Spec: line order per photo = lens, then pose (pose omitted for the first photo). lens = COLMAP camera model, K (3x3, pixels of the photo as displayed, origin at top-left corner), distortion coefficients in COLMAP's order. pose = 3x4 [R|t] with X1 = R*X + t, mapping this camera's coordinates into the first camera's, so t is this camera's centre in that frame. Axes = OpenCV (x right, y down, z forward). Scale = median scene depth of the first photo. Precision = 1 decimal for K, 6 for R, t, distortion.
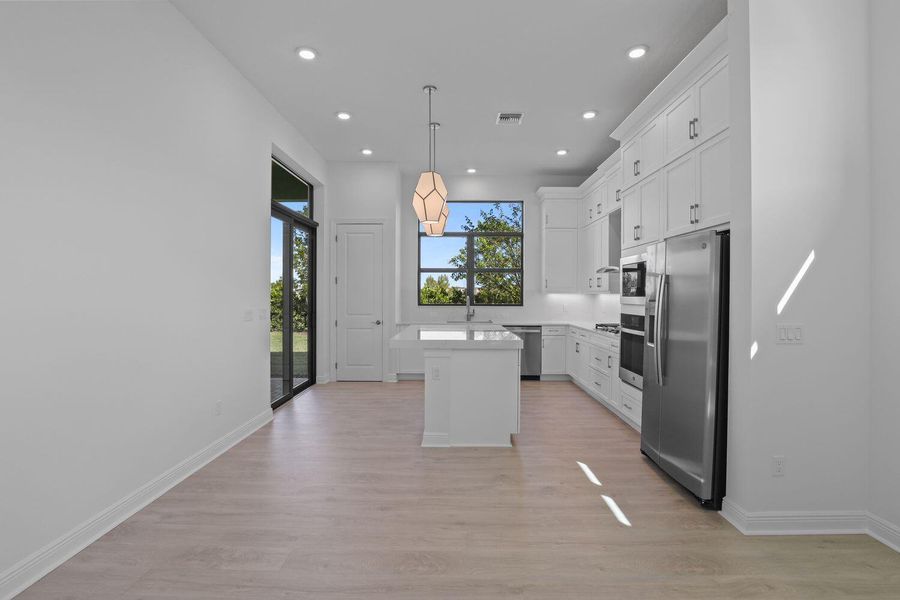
lens RADIAL K [[412.5, 0, 452.4], [0, 412.5, 296.2], [0, 0, 1]] dist [-0.024823, 0.000630]
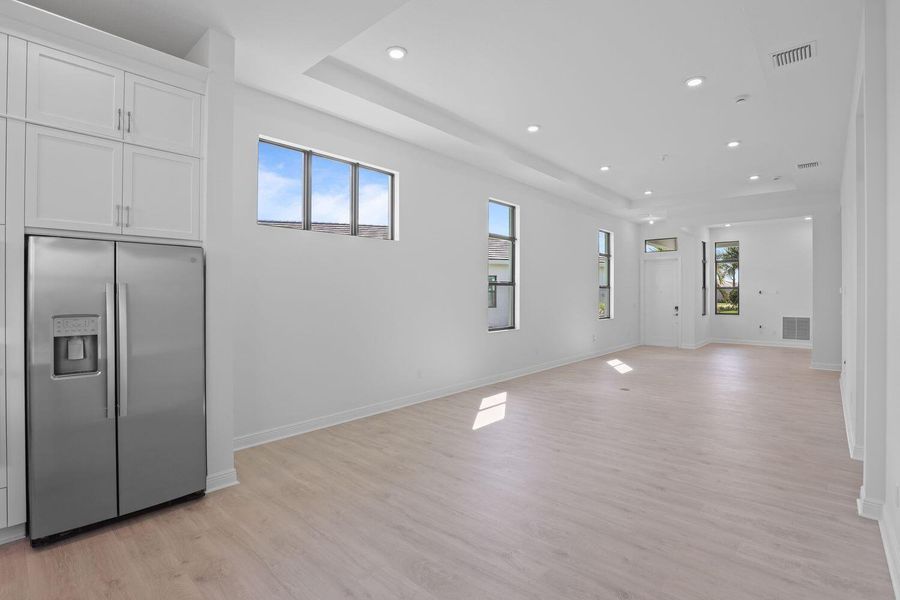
lens RADIAL K [[427.9, 0, 452.2], [0, 427.9, 294.1], [0, 0, 1]] dist [-0.018854, 0.000258]
pose [[-0.750352, -0.005334, 0.661017, -0.356414], [-0.000071, 0.999968, 0.007988, -0.023521], [-0.661038, 0.005947, -0.750329, 0.770666]]
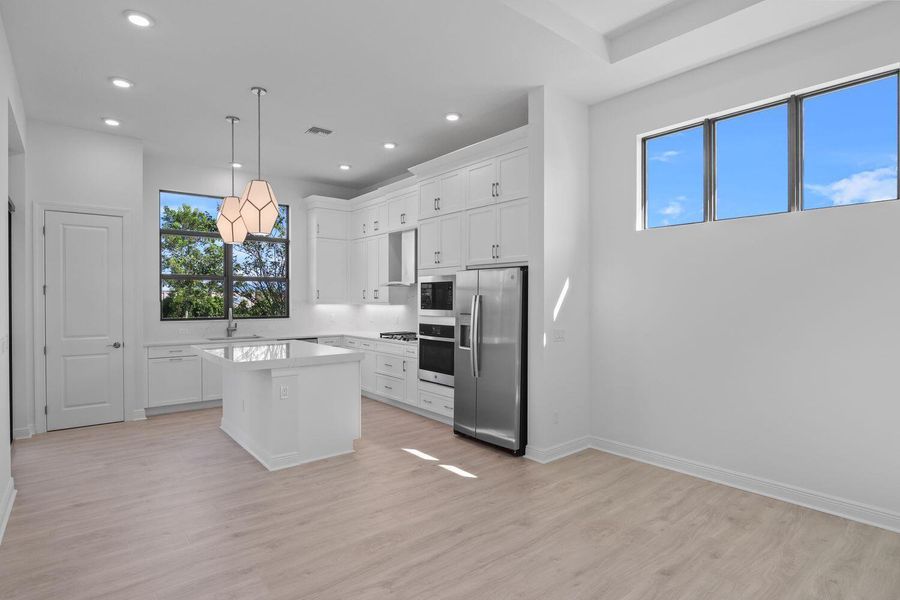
lens RADIAL K [[468.9, 0, 451.0], [0, 468.9, 303.8], [0, 0, 1]] dist [-0.022534, 0.000797]
pose [[0.763793, -0.010082, 0.645383, -0.349664], [0.004452, 0.999937, 0.010352, -0.025732], [-0.645446, -0.005034, 0.763789, -0.076108]]
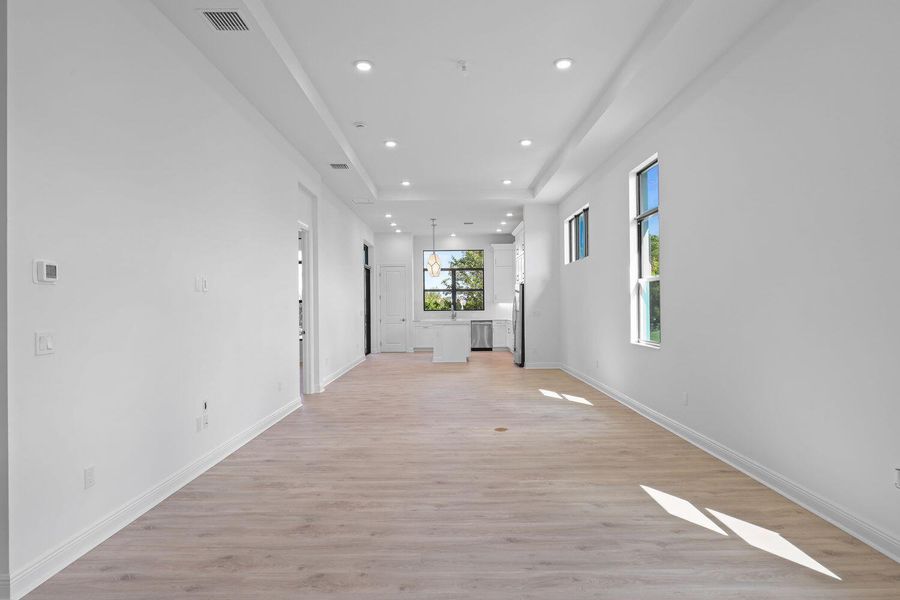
lens RADIAL K [[519.9, 0, 450.0], [0, 519.9, 300.0], [0, 0, 1]] dist [-0.006543, 0.000399]
pose [[0.999832, -0.011721, 0.014125, -0.005366], [0.011931, 0.999818, -0.014886, 0.016303], [-0.013948, 0.015052, 0.999789, -1.779198]]
